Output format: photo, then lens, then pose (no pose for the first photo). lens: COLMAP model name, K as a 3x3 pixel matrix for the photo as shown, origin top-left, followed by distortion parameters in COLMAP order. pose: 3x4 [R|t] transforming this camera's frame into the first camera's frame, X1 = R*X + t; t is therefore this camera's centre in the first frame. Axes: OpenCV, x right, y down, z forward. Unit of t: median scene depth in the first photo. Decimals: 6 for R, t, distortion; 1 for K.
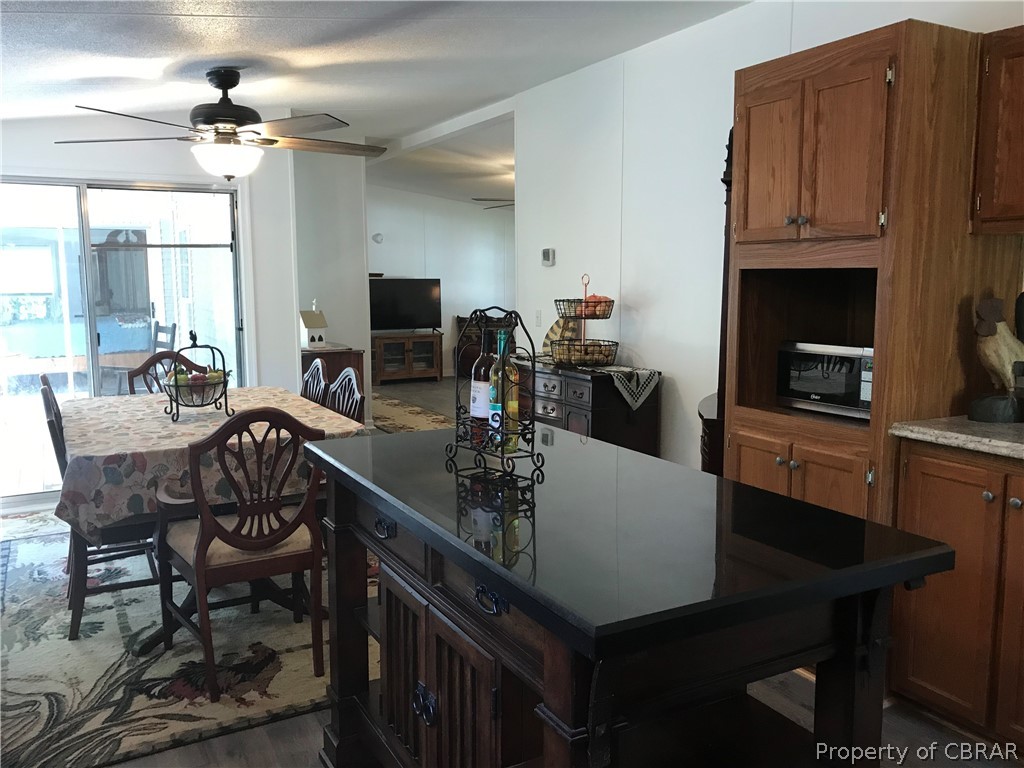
lens RADIAL K [[842.2, 0, 512.0], [0, 842.2, 384.0], [0, 0, 1]] dist [0.008561, -0.004569]
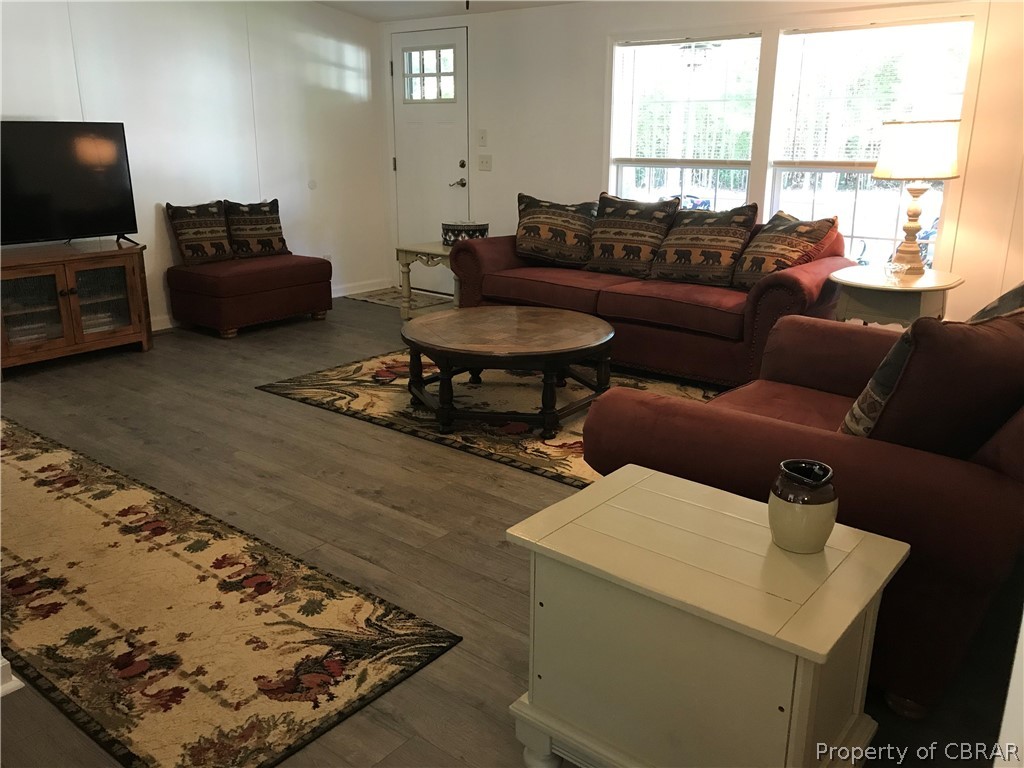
lens RADIAL K [[842.2, 0, 512.0], [0, 842.2, 384.0], [0, 0, 1]] dist [0.008561, -0.004569]
pose [[0.924476, -0.100210, 0.367833, -0.073048], [0.037523, 0.984068, 0.173786, -0.058558], [-0.379388, -0.146859, 0.913508, 0.489903]]
